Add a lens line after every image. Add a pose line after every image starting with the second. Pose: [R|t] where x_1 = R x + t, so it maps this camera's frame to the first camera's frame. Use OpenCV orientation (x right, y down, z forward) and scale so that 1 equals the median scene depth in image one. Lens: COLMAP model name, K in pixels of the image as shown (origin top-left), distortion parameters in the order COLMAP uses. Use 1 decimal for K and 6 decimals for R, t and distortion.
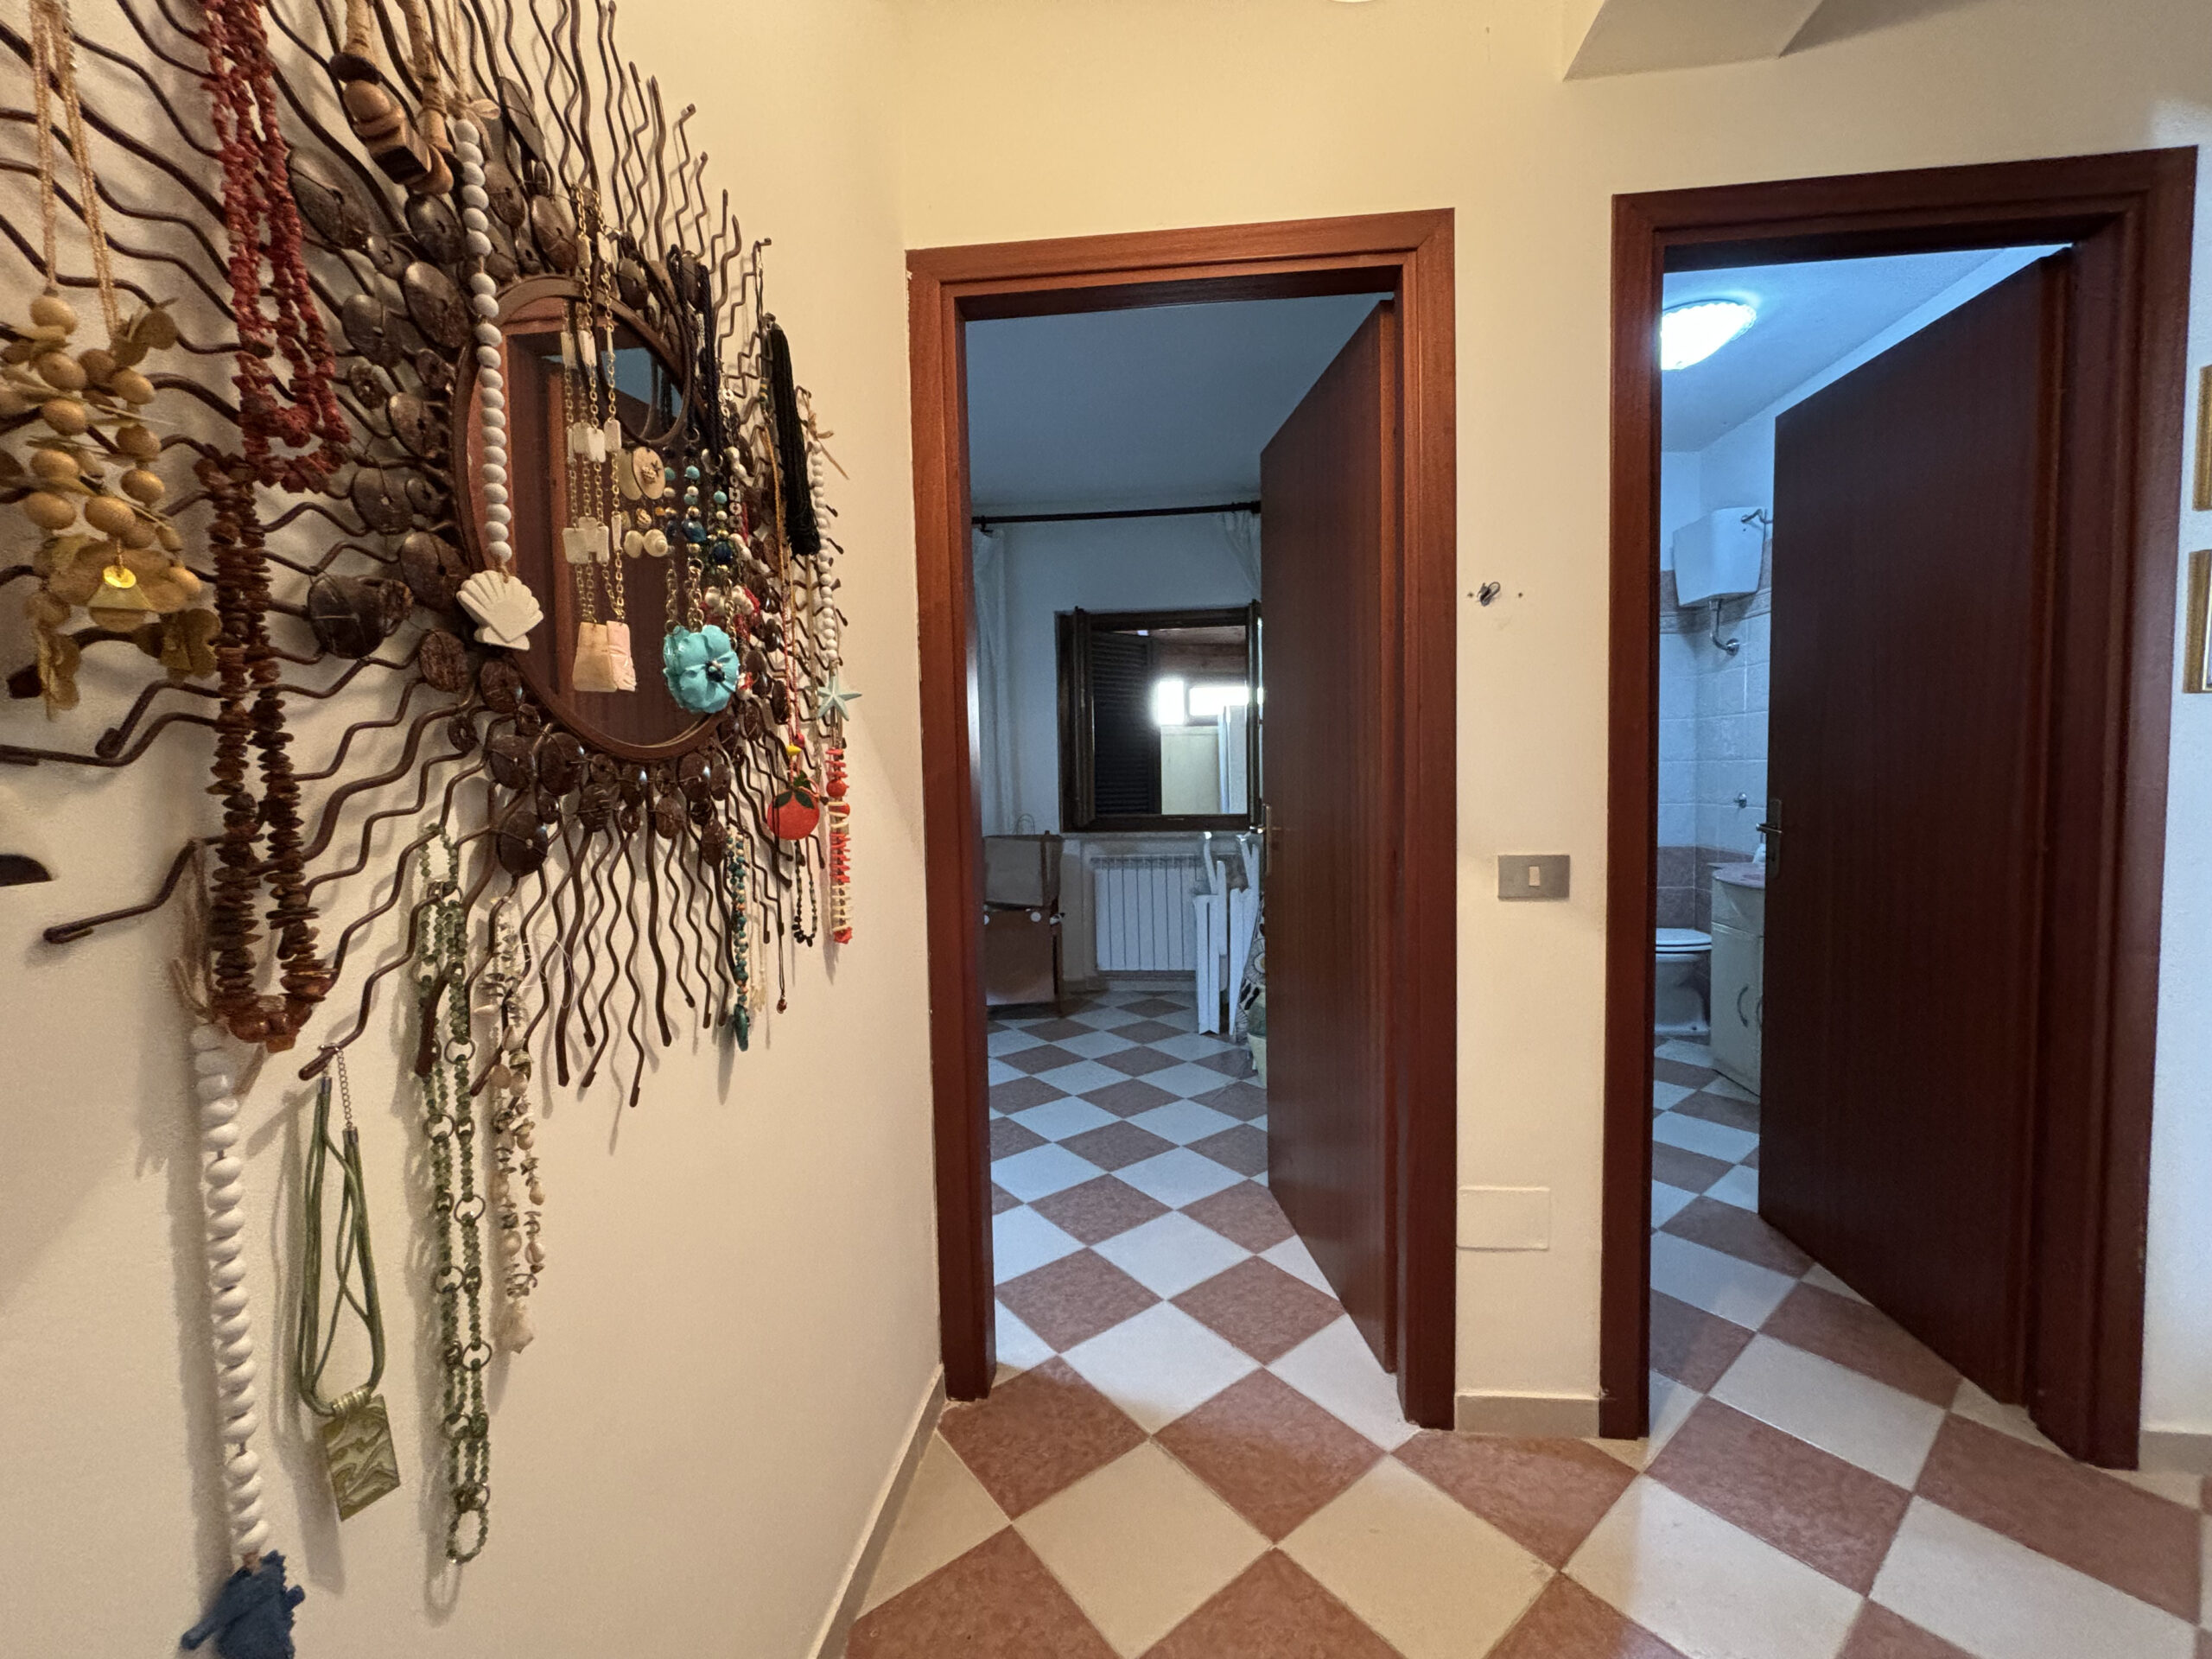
lens RADIAL K [[886.9, 0, 1107.5], [0, 886.9, 821.8], [0, 0, 1]] dist [0.000370, -0.000302]
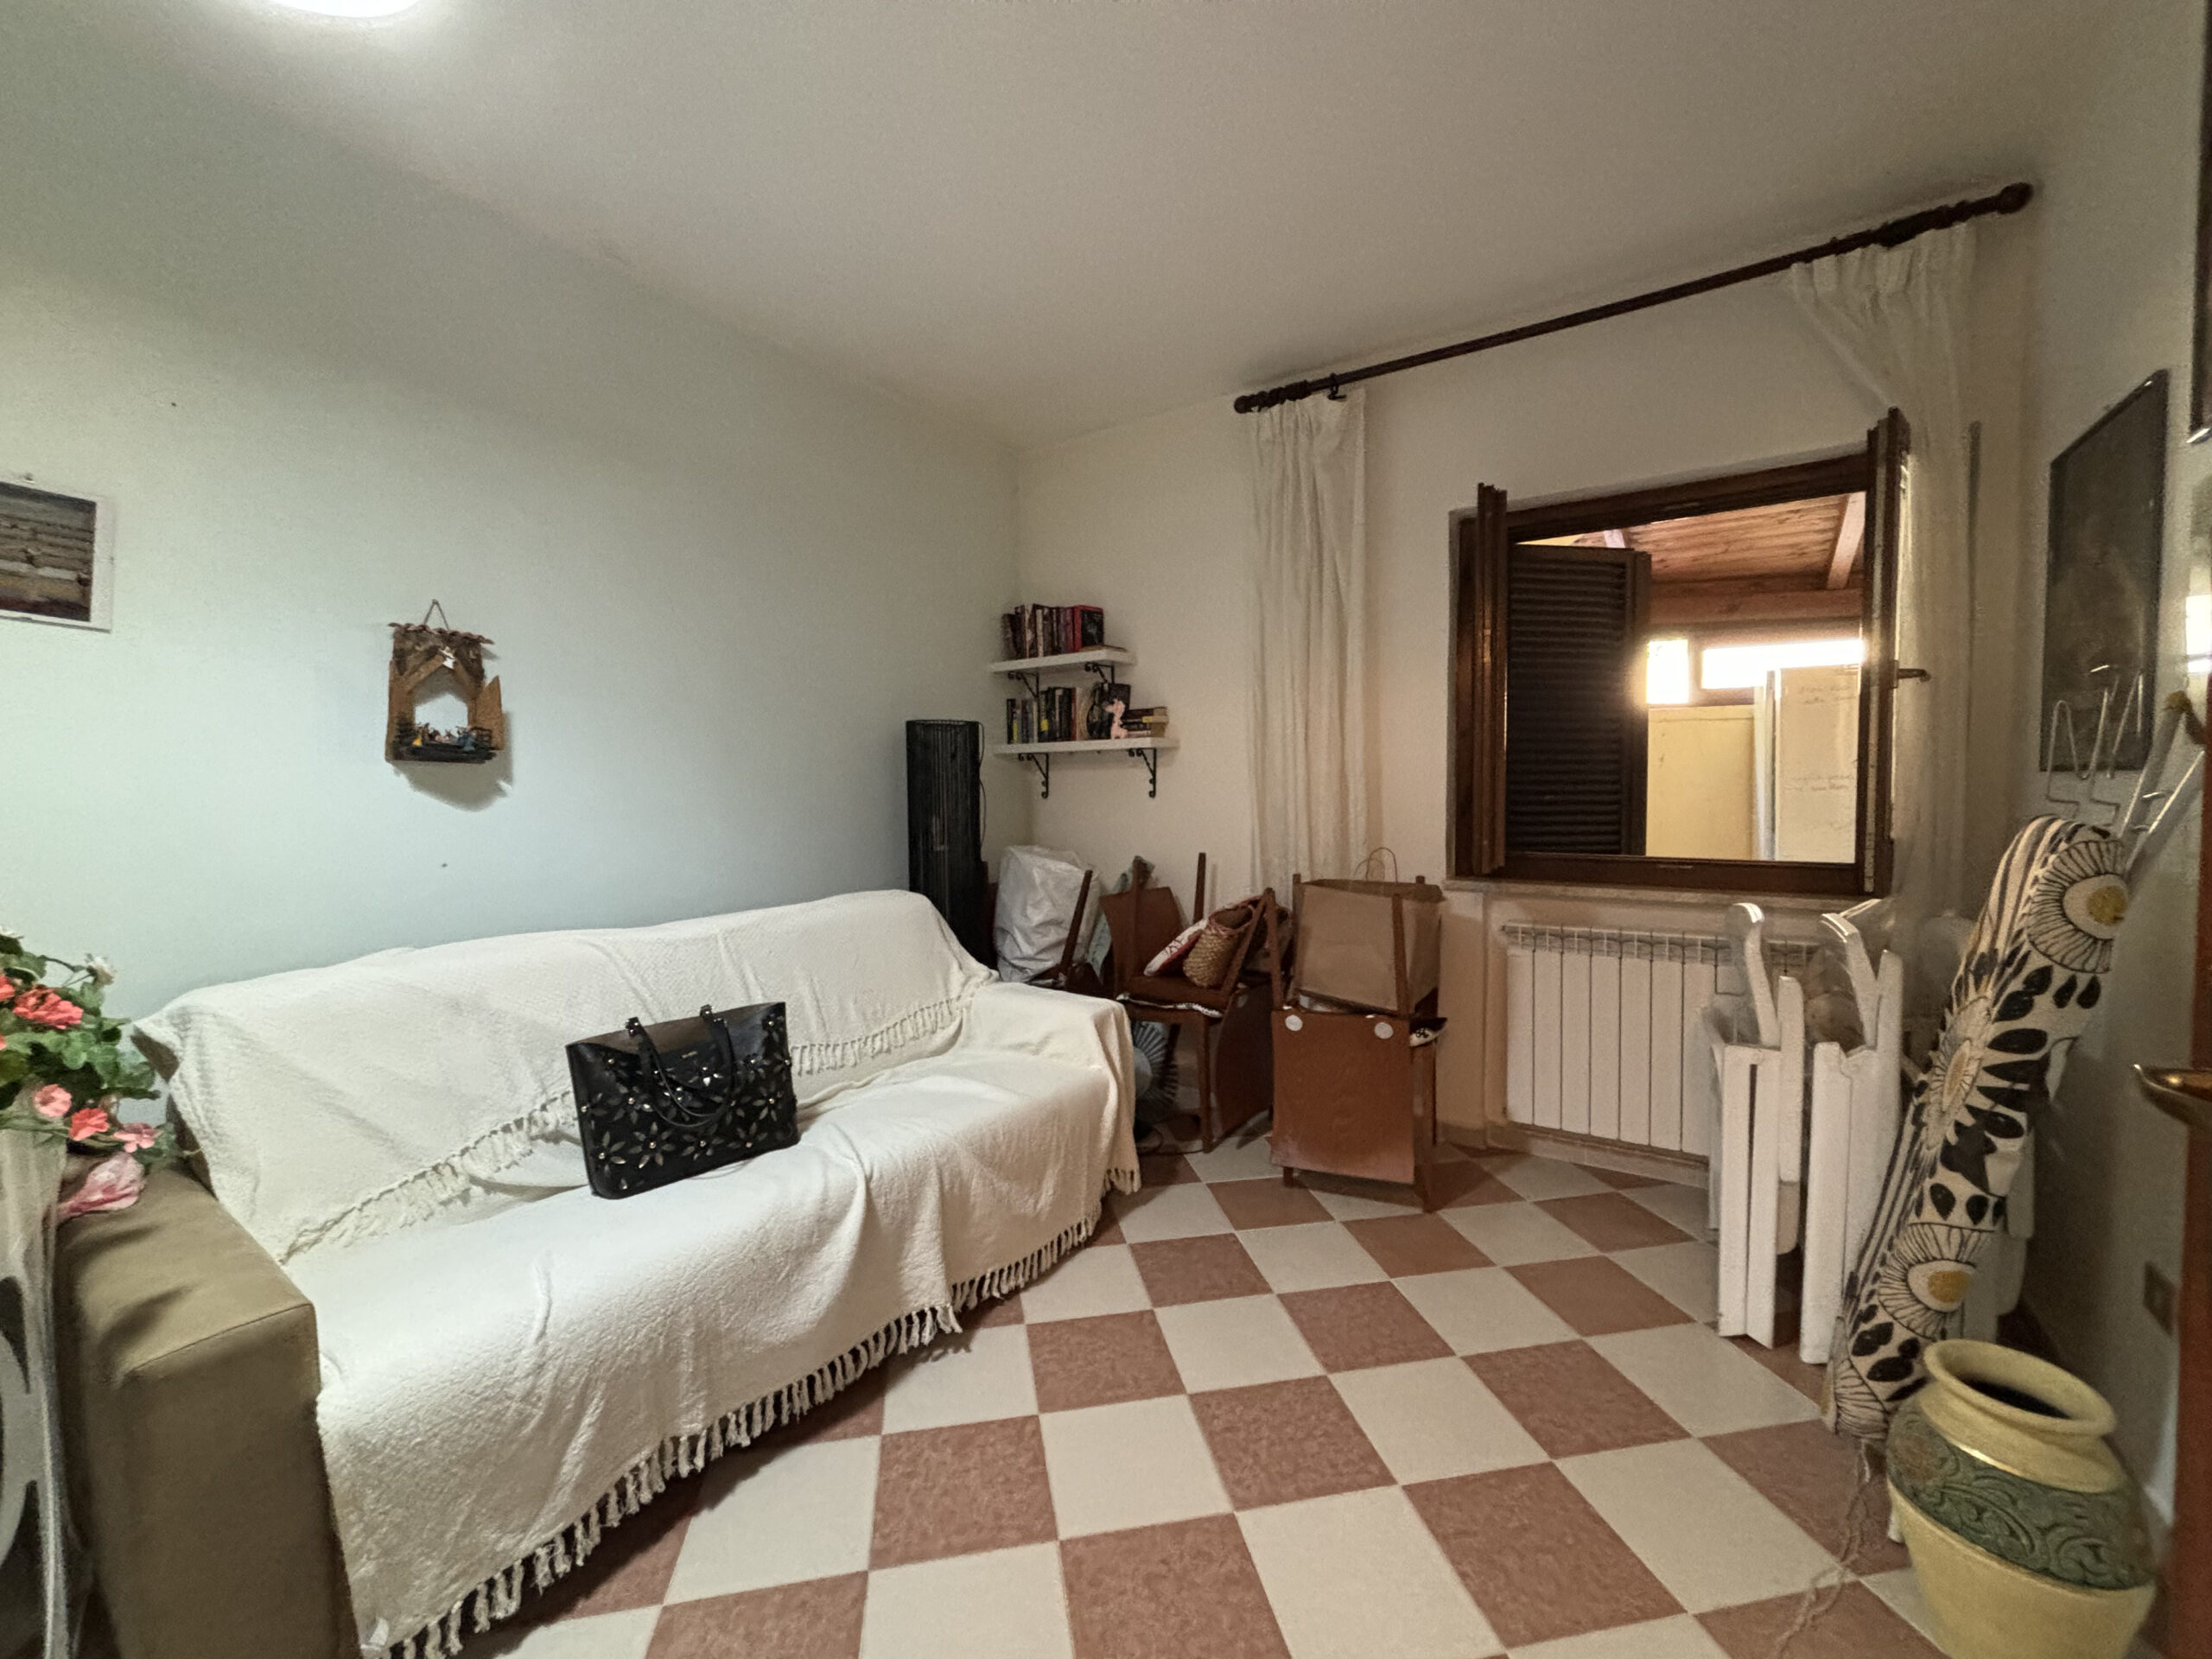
lens RADIAL K [[886.9, 0, 1107.5], [0, 886.9, 821.8], [0, 0, 1]] dist [0.000370, -0.000302]
pose [[0.882224, 0.030286, -0.469856, 0.028871], [-0.028973, 0.999530, 0.010026, -0.030356], [0.469938, 0.004768, 0.882686, 0.423659]]
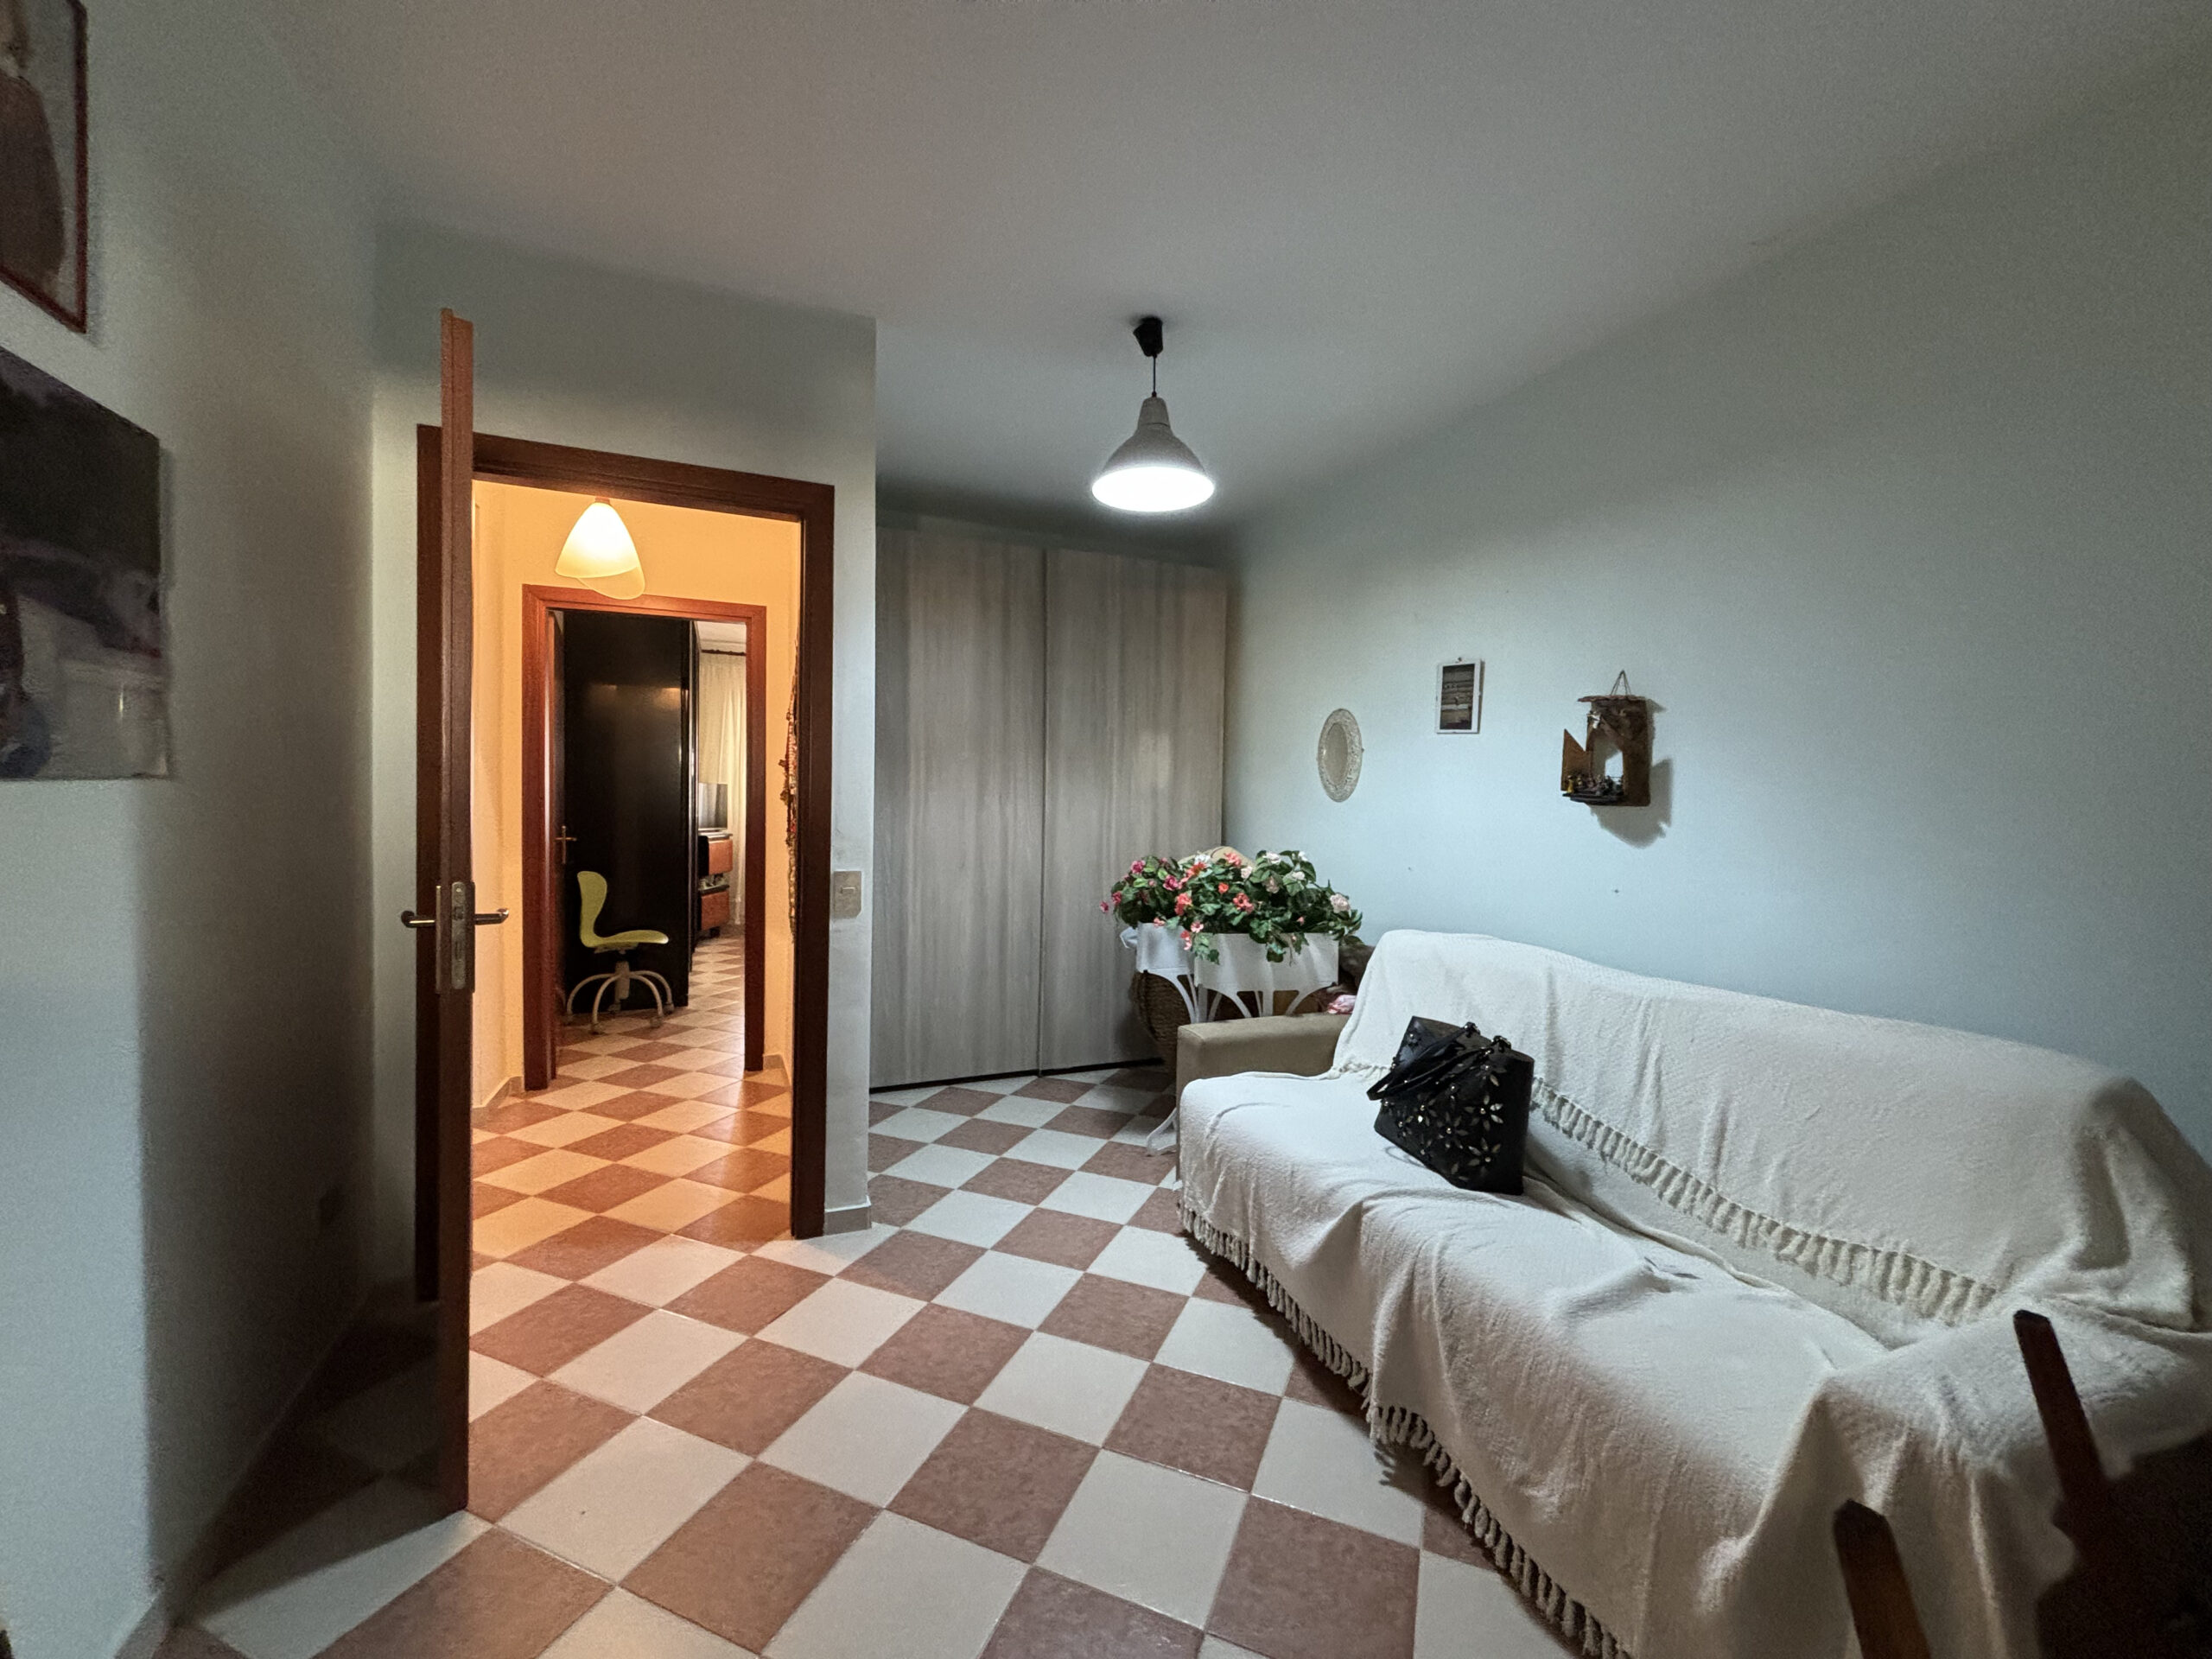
lens RADIAL K [[886.9, 0, 1107.5], [0, 886.9, 821.8], [0, 0, 1]] dist [0.000370, -0.000302]
pose [[-0.865818, 0.003753, -0.500344, 0.060762], [-0.035664, 0.996966, 0.069193, -0.065531], [0.499086, 0.077753, -0.863057, 1.025556]]
